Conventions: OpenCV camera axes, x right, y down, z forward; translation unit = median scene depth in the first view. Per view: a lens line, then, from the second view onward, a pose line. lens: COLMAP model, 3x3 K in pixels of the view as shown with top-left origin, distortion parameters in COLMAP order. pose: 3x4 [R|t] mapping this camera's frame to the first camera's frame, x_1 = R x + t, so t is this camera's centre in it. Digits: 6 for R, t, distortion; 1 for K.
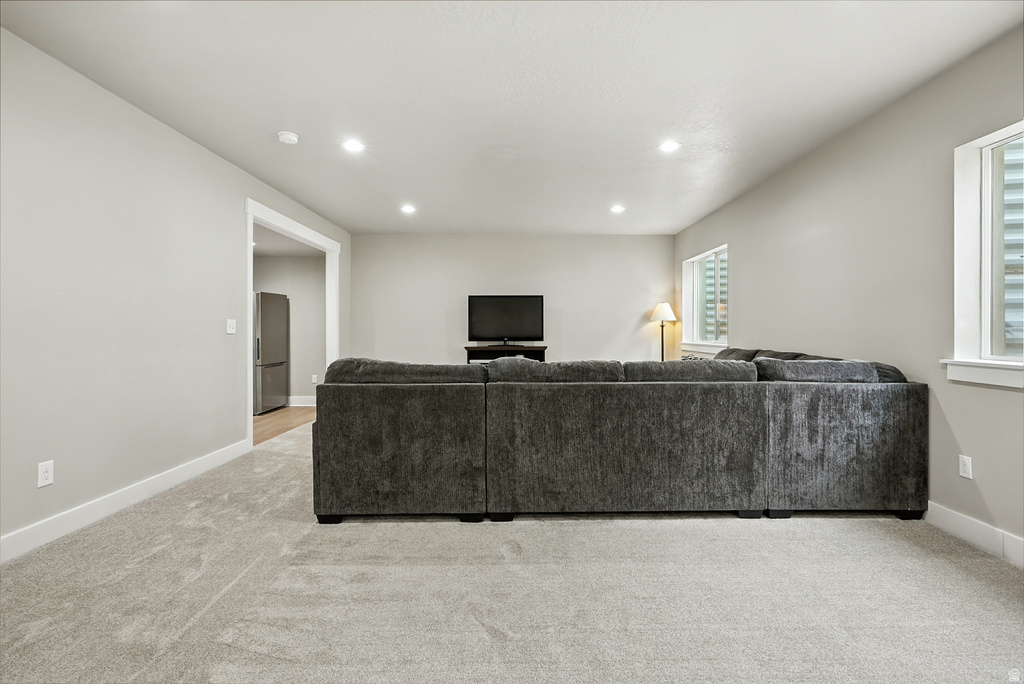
lens RADIAL K [[483.6, 0, 511.4], [0, 483.6, 333.0], [0, 0, 1]] dist [-0.003192, -0.000009]
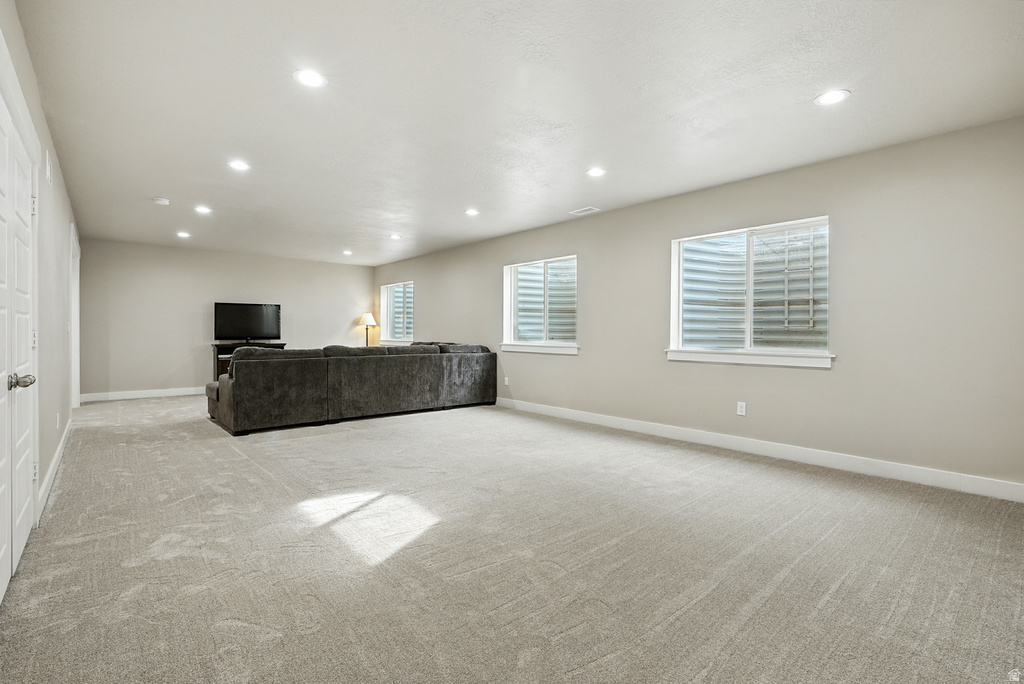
lens RADIAL K [[483.6, 0, 511.4], [0, 483.6, 333.0], [0, 0, 1]] dist [-0.003192, -0.000009]
pose [[0.769496, 0.000911, 0.638651, -0.755531], [-0.000249, 0.999999, -0.001127, 0.001287], [-0.638652, 0.000708, 0.769495, -1.077675]]
